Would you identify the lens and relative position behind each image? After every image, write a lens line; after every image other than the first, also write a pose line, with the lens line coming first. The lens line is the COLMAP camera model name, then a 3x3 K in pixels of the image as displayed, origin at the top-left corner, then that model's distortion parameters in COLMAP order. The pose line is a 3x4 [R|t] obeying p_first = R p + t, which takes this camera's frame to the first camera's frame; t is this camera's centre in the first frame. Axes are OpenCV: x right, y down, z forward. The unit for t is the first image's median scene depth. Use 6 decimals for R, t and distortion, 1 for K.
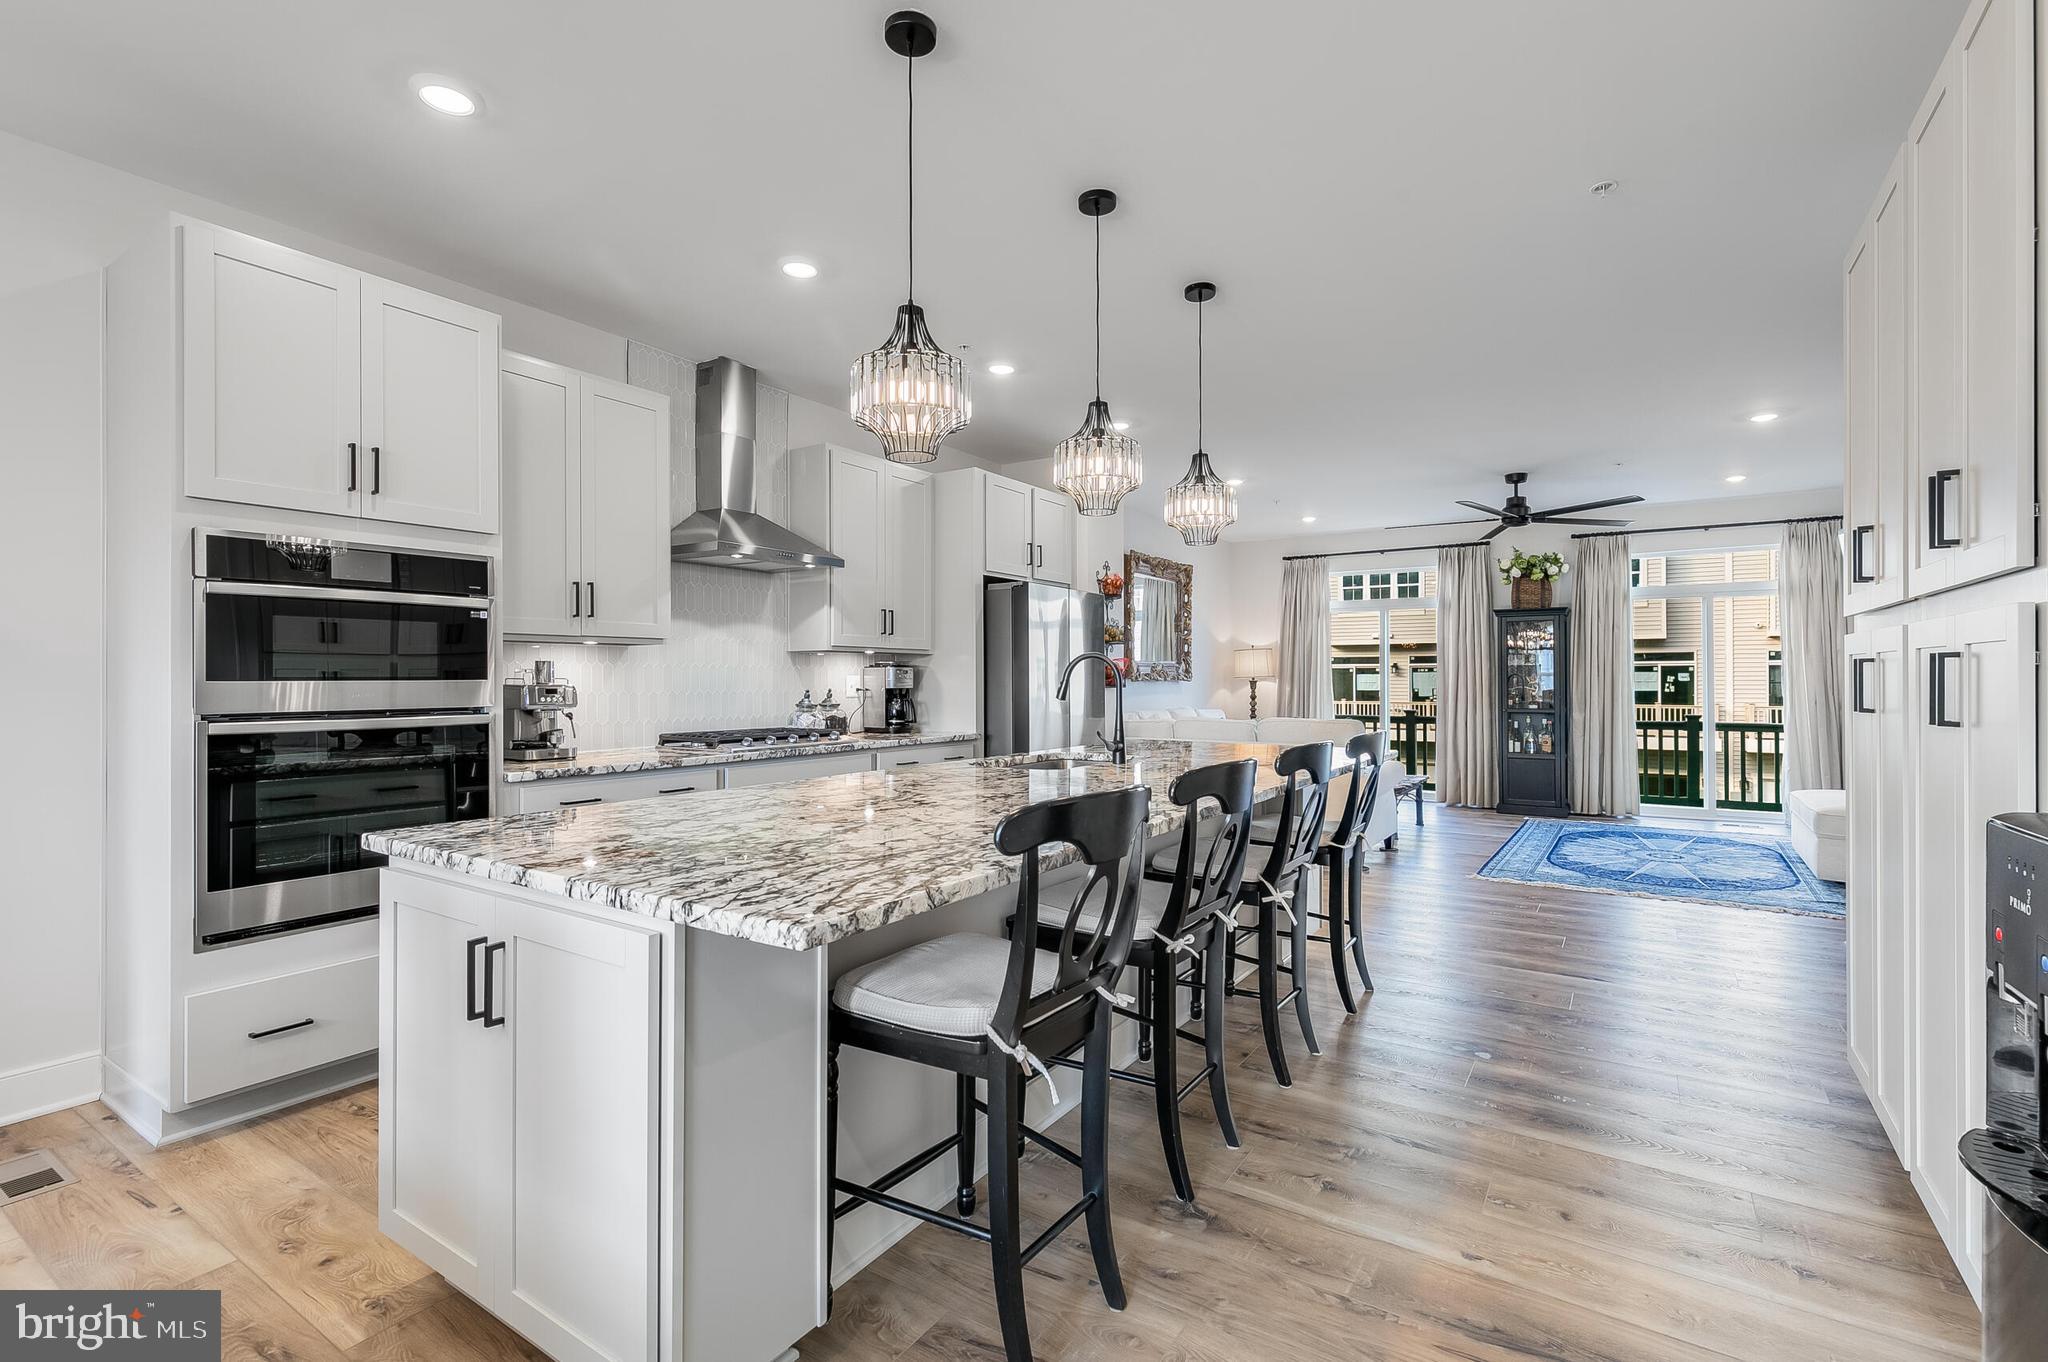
lens RADIAL K [[929.6, 0, 1021.9], [0, 929.6, 674.0], [0, 0, 1]] dist [0.009022, -0.001280]
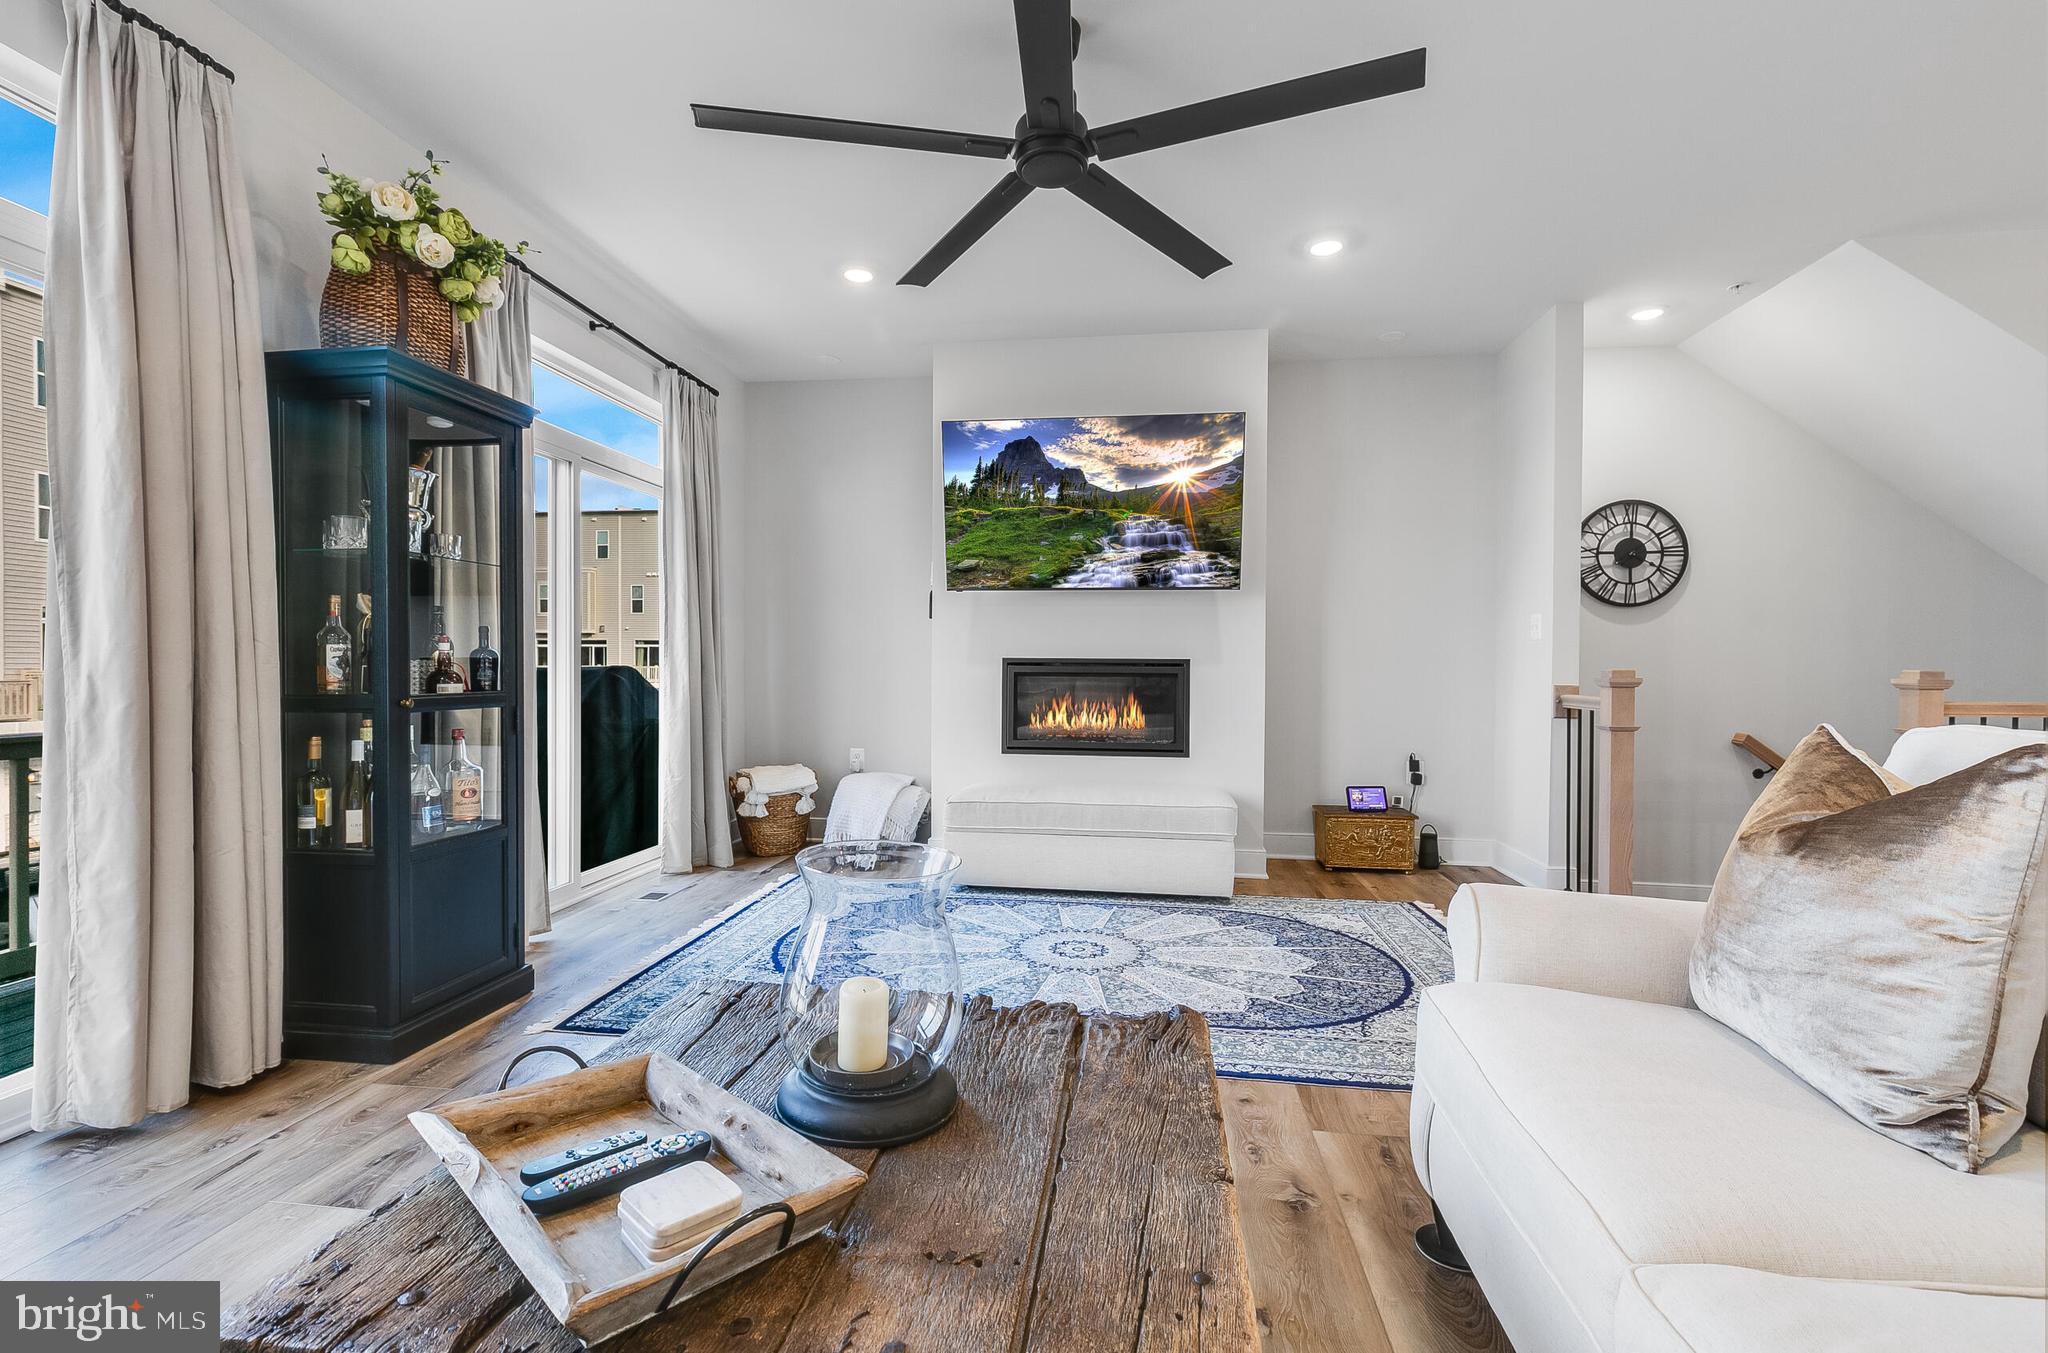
lens RADIAL K [[901.3, 0, 1018.6], [0, 901.3, 674.9], [0, 0, 1]] dist [-0.002515, 0.000595]
pose [[-0.419471, -0.008265, 0.907731, 0.273812], [-0.011442, 0.999927, 0.003817, 0.041905], [-0.907696, -0.008785, -0.419535, 1.441672]]
